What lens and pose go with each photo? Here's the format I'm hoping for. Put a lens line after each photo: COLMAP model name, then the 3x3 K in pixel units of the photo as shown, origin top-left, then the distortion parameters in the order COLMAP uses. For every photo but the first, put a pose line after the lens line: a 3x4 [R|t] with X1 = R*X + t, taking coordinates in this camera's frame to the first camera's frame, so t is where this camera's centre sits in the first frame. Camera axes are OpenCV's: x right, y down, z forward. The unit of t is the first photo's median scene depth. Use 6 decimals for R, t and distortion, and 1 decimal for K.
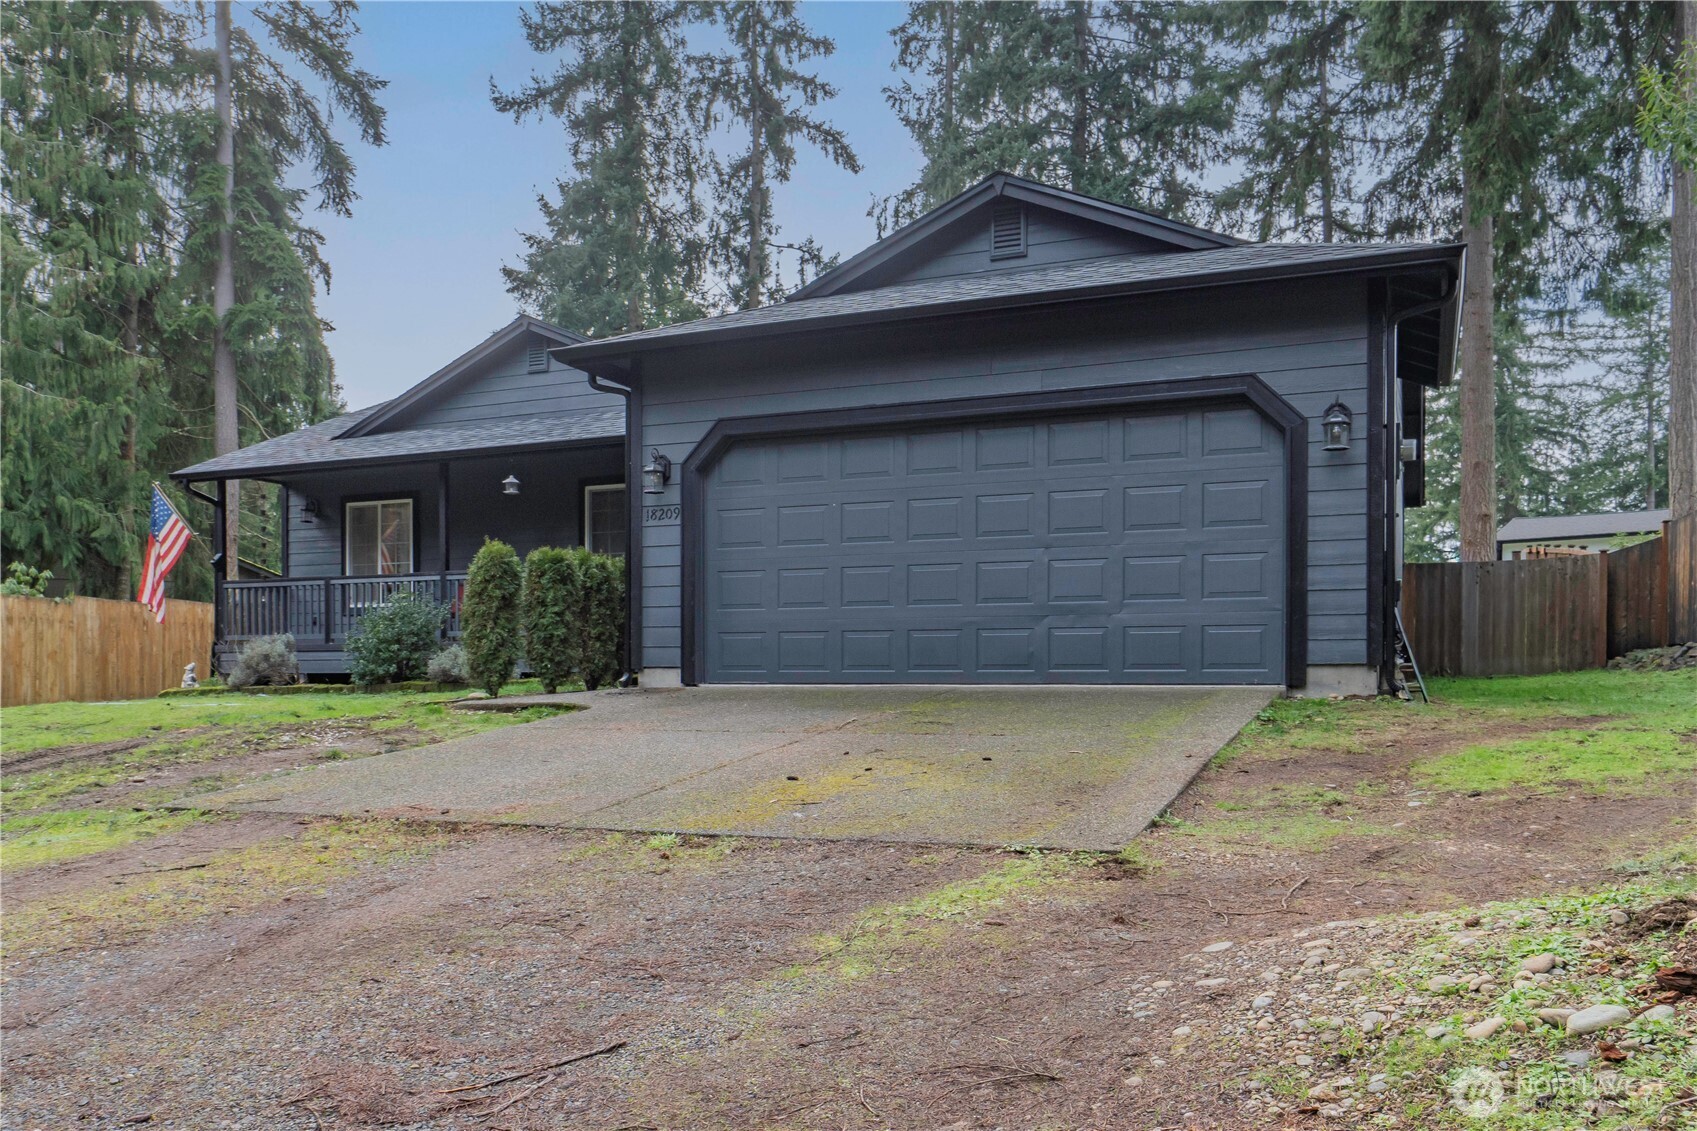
lens RADIAL K [[1382.0, 0, 818.6], [0, 1382.0, 567.5], [0, 0, 1]] dist [-0.000838, 0.000070]
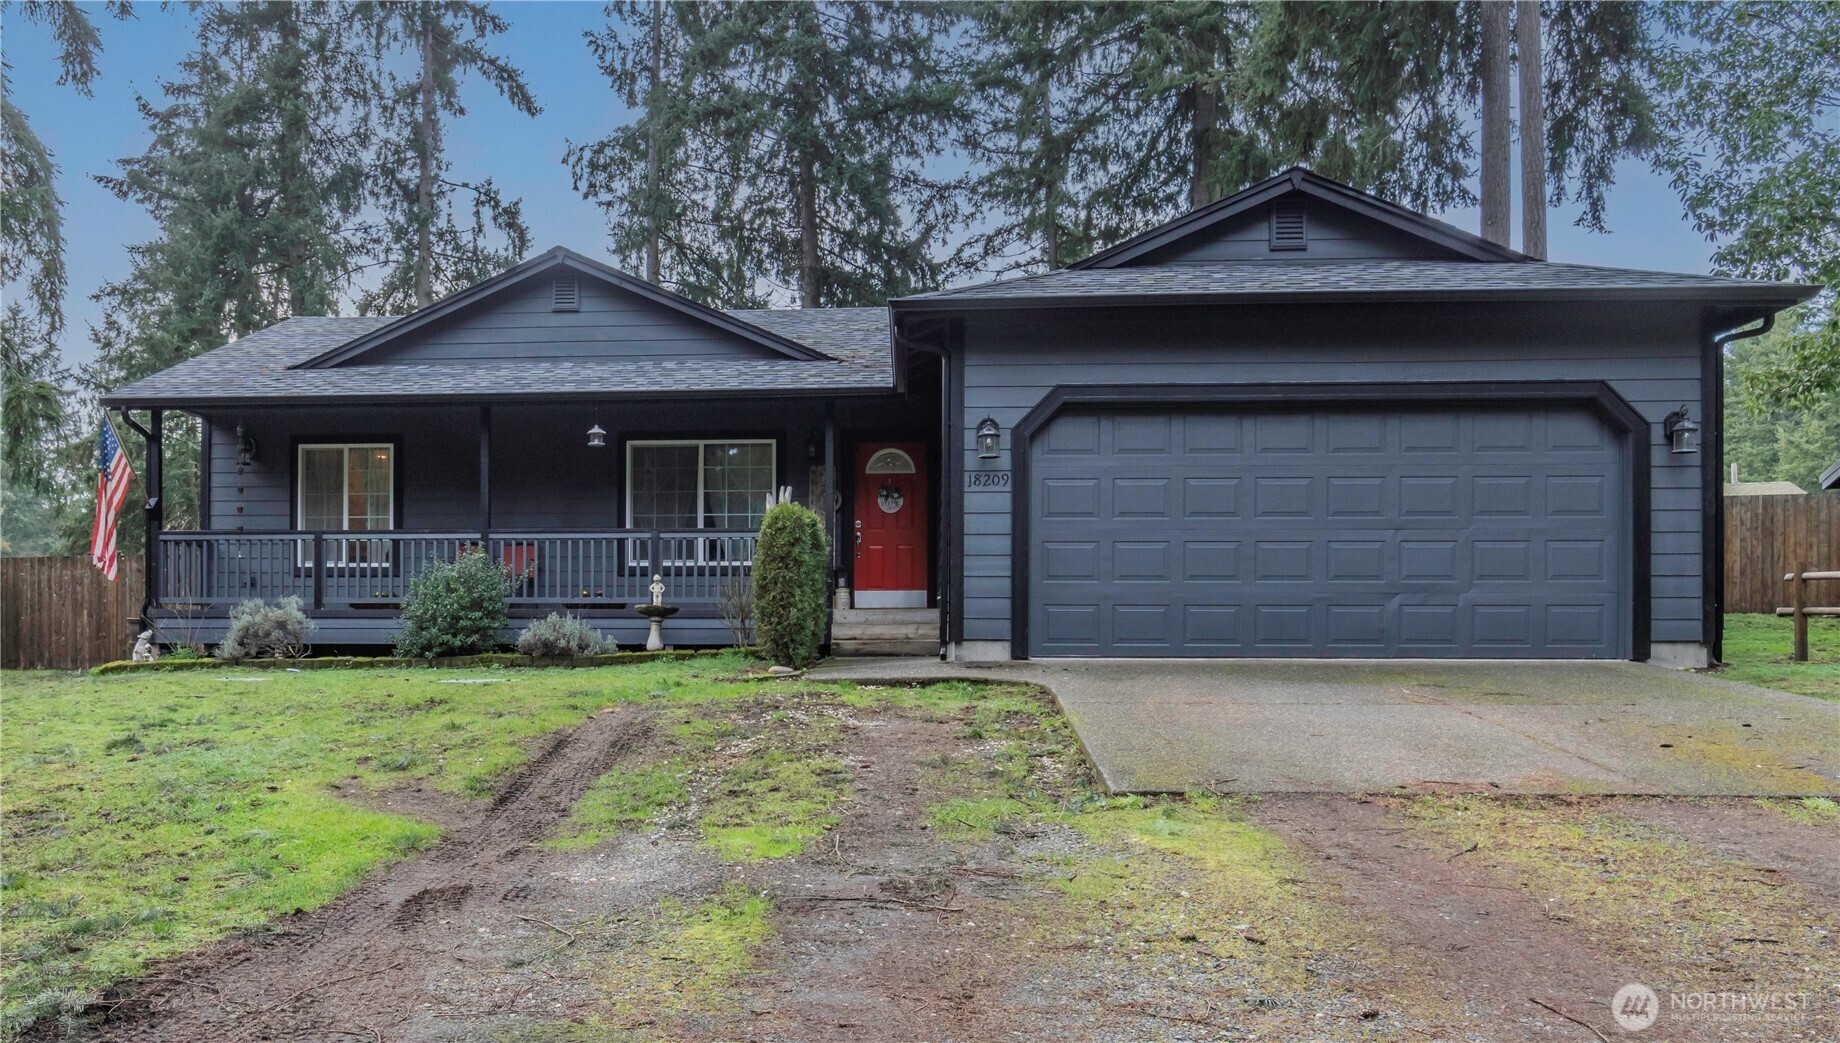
lens RADIAL K [[1432.1, 0, 796.6], [0, 1432.1, 521.7], [0, 0, 1]] dist [-0.011645, 0.001792]
pose [[0.942810, 0.034139, 0.331577, -0.387260], [-0.030244, 0.999400, -0.016903, 0.007585], [-0.331955, 0.005908, 0.943277, 0.073316]]
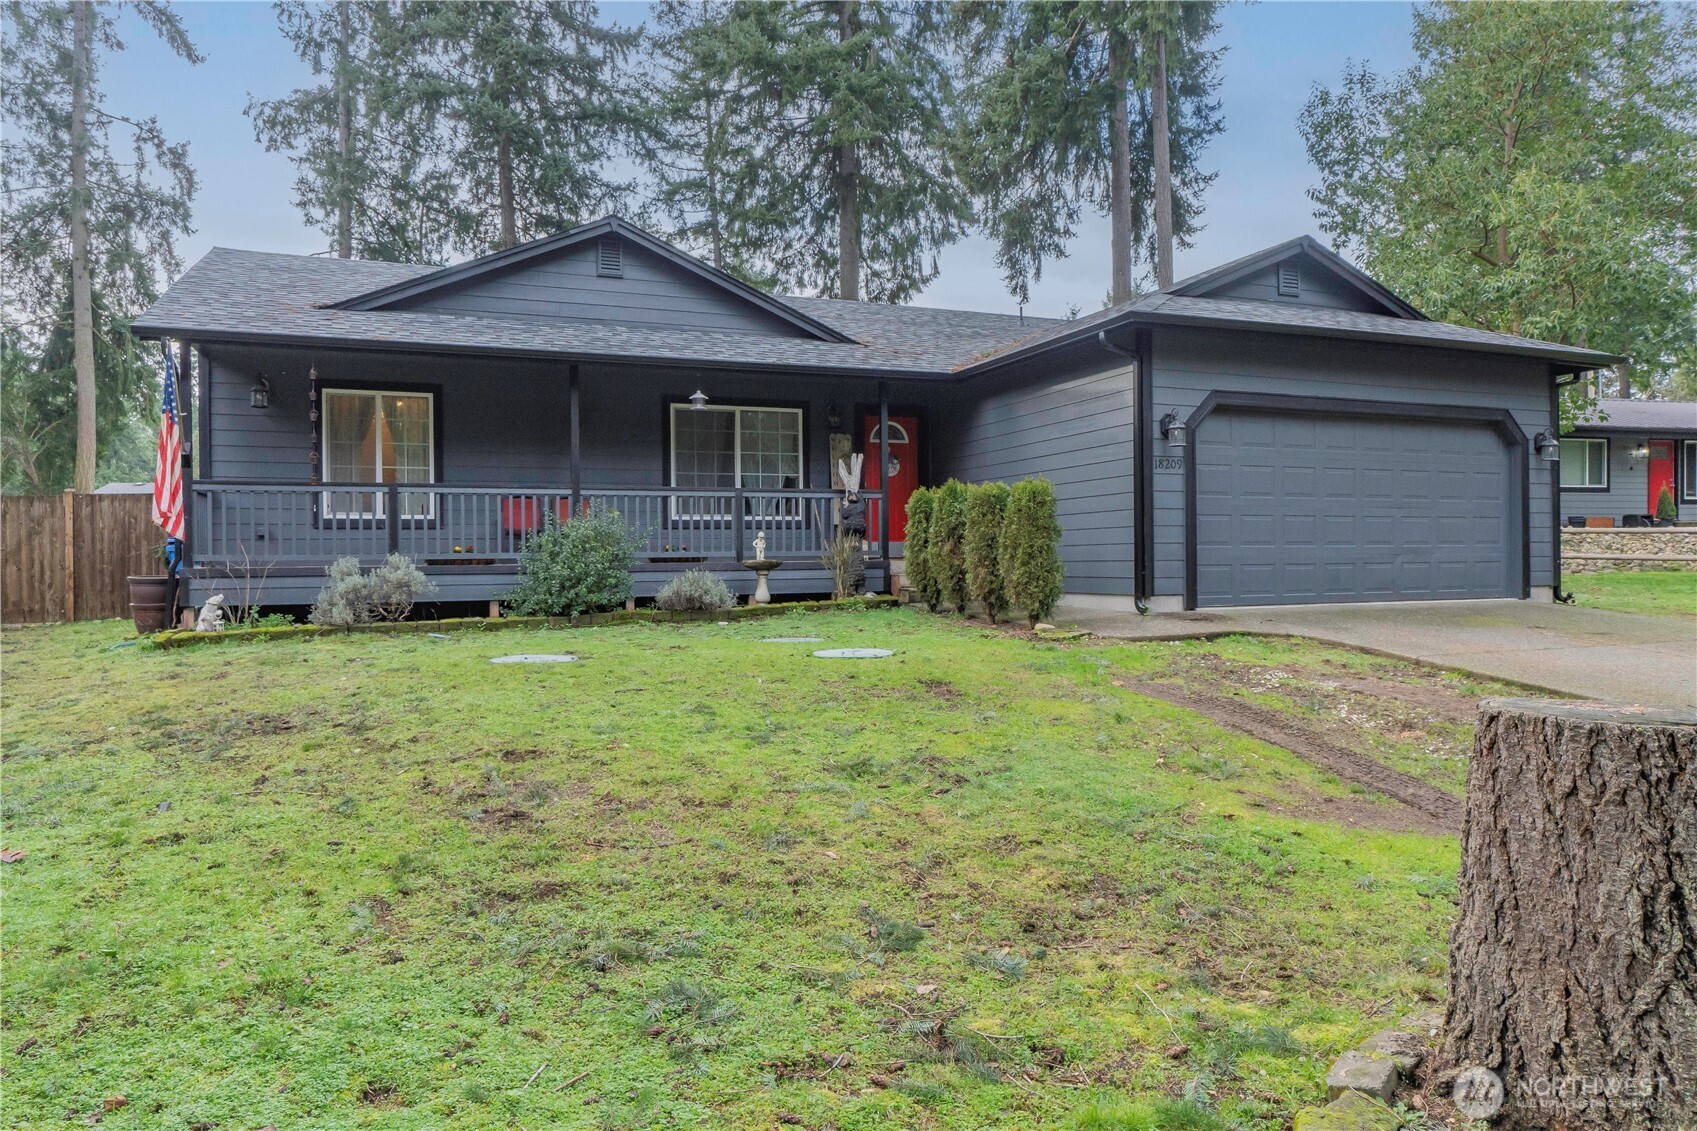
lens RADIAL K [[1107.0, 0, 852.0], [0, 1107.0, 480.4], [0, 0, 1]] dist [-0.021231, 0.015852]
pose [[0.689830, 0.045222, 0.722558, -0.667781], [-0.049220, 0.998668, -0.015512, 0.001987], [-0.722297, -0.024864, 0.691136, 0.373190]]
